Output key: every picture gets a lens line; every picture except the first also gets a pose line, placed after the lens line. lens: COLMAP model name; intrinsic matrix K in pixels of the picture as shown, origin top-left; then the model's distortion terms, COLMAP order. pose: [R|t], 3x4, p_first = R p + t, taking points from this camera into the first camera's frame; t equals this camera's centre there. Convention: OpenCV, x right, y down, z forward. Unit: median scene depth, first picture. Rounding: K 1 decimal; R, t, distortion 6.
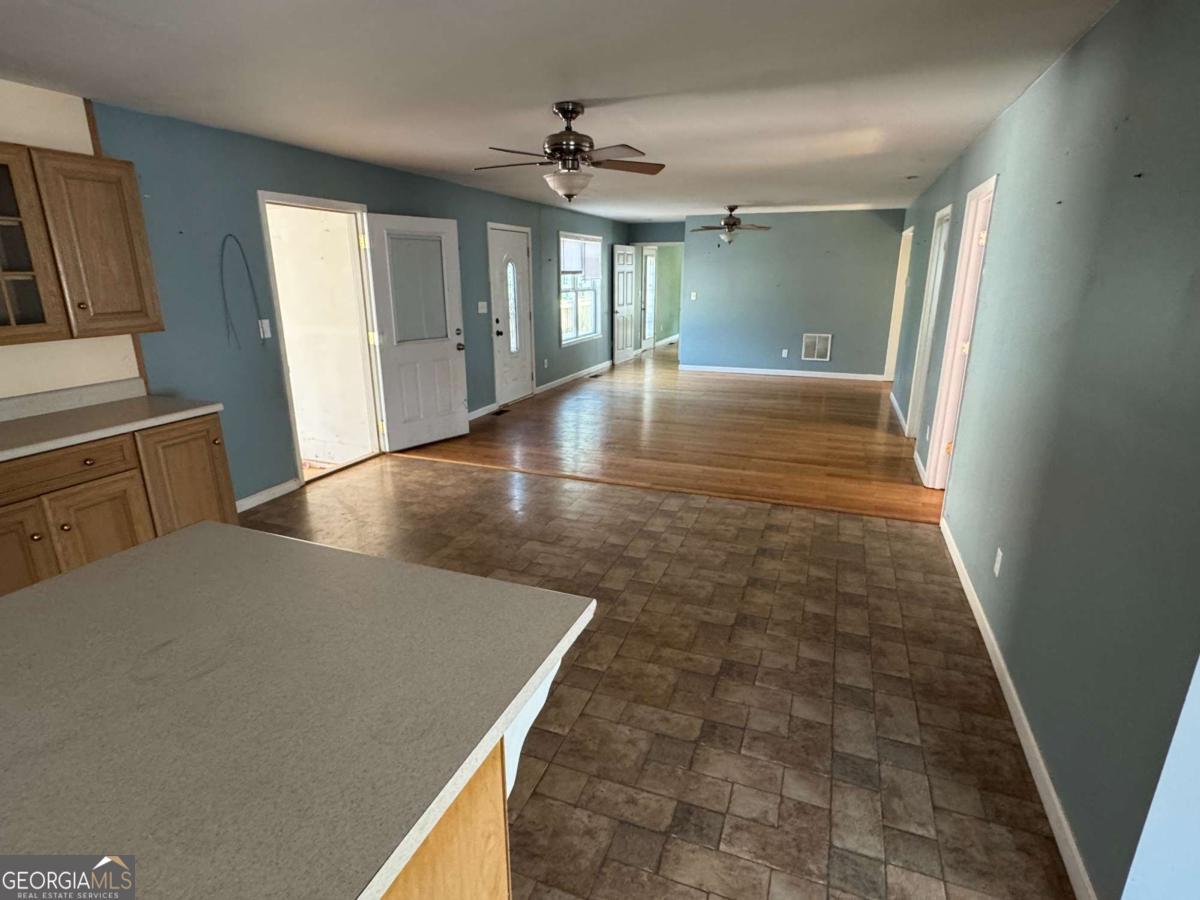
lens RADIAL K [[616.9, 0, 573.1], [0, 616.9, 462.2], [0, 0, 1]] dist [-0.000185, -0.001171]
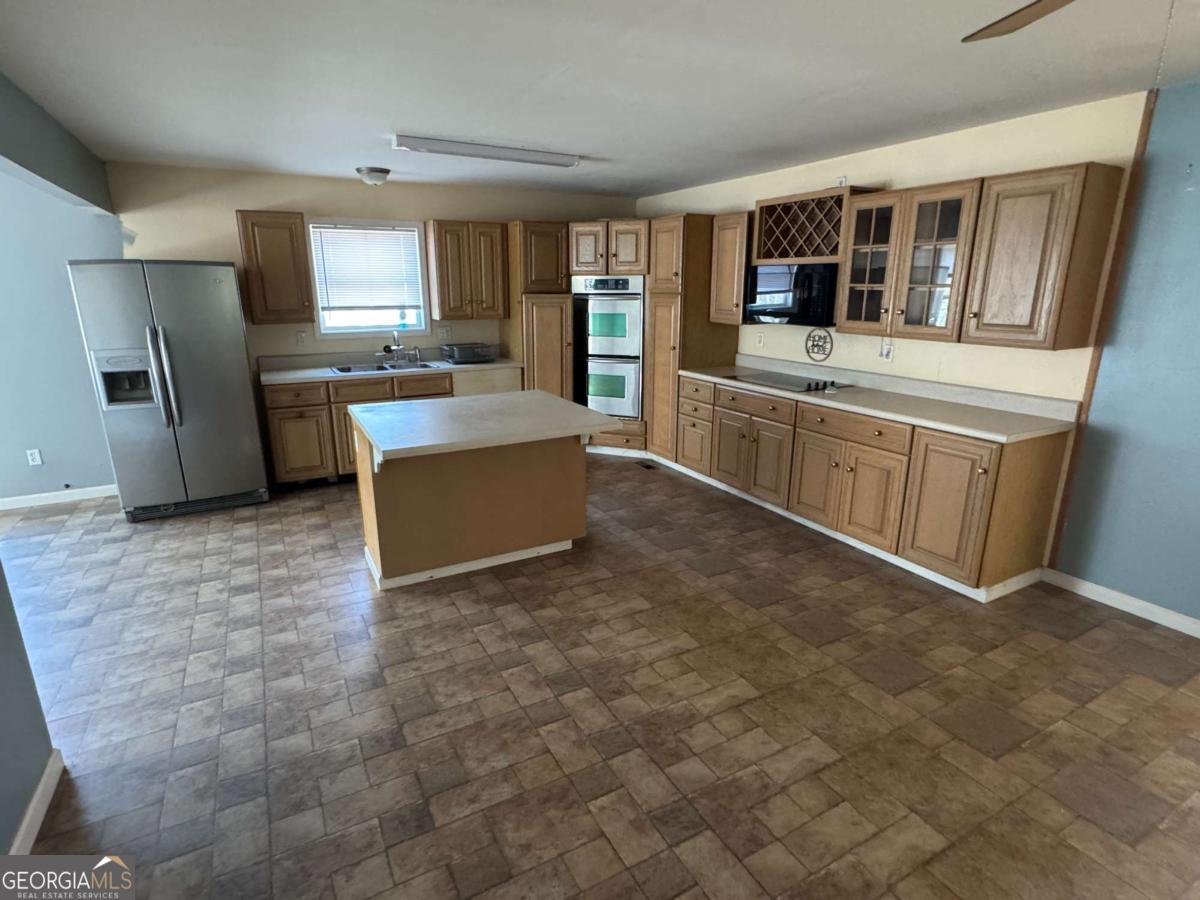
lens RADIAL K [[616.9, 0, 598.7], [0, 616.9, 452.2], [0, 0, 1]] dist [-0.000185, -0.001171]
pose [[-0.619662, 0.206146, -0.757313, 0.613326], [-0.232208, 0.873544, 0.427786, -0.428850], [0.749732, 0.440937, -0.493434, 1.387379]]
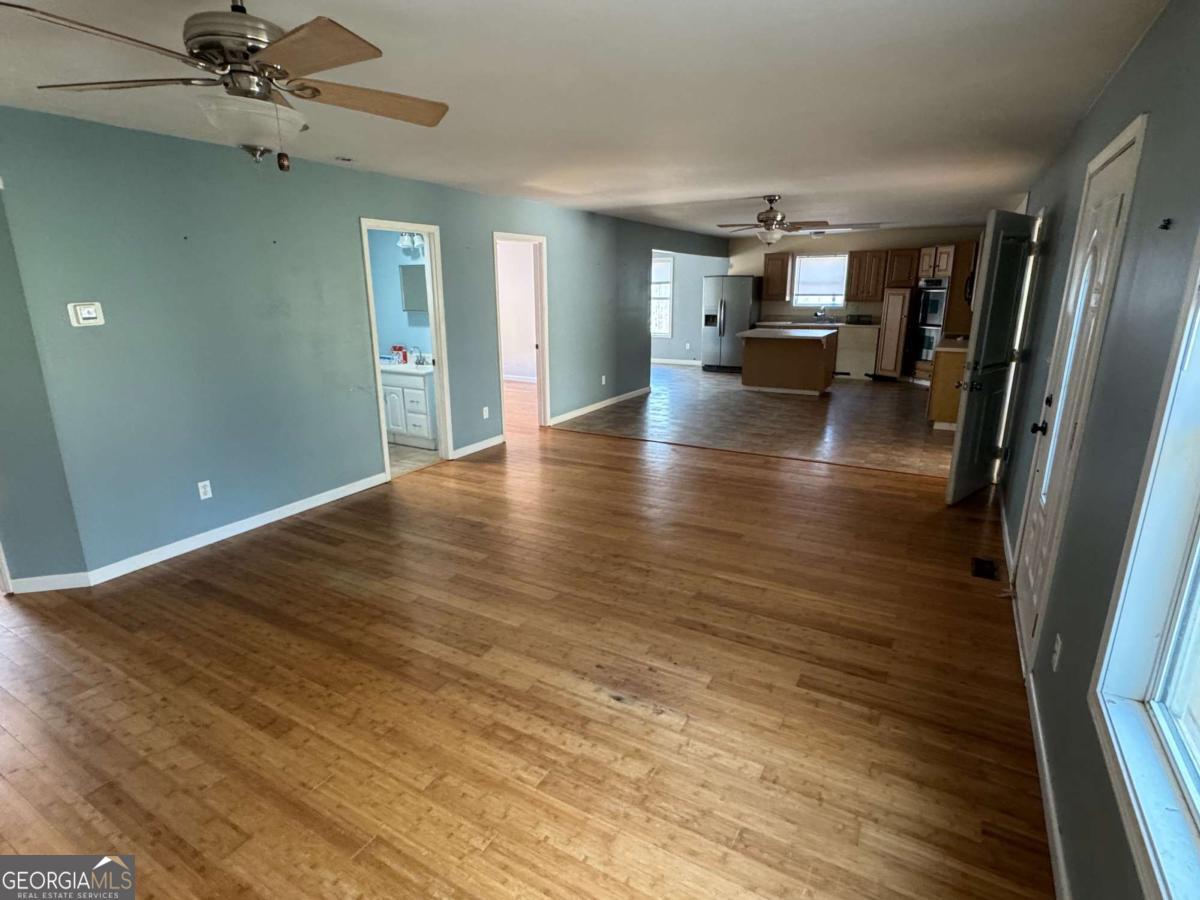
lens RADIAL K [[616.9, 0, 596.9], [0, 616.9, 450.6], [0, 0, 1]] dist [-0.000185, -0.001171]
pose [[-0.993300, -0.022573, 0.113335, 0.537985], [0.041116, 0.847530, 0.529152, -0.747882], [-0.107999, 0.530267, -0.840924, 2.431956]]
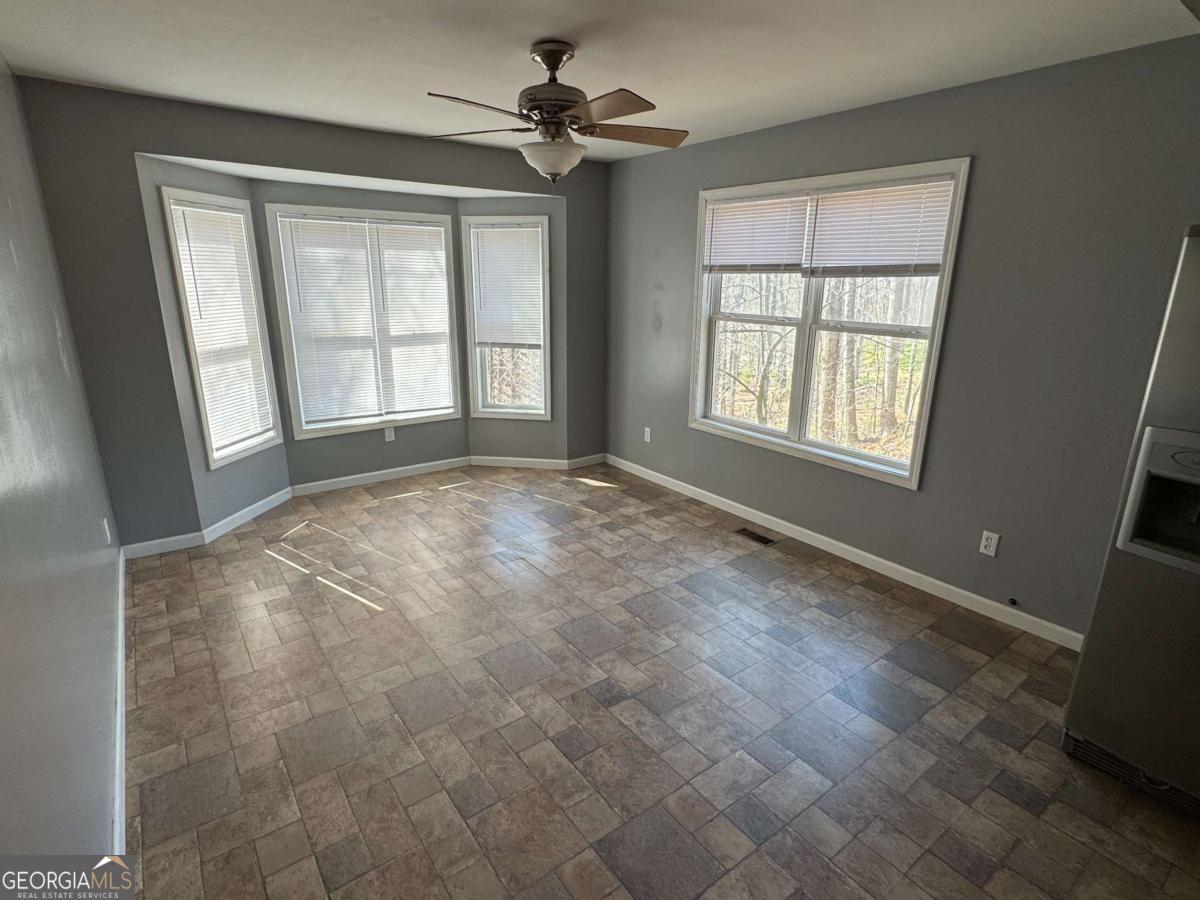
lens RADIAL K [[616.9, 0, 603.4], [0, 616.9, 449.6], [0, 0, 1]] dist [-0.000185, -0.001171]
pose [[-0.867905, -0.150727, 0.473309, 0.522666], [0.129007, 0.851758, 0.507805, -0.304483], [-0.479685, 0.501787, -0.719800, 0.991239]]
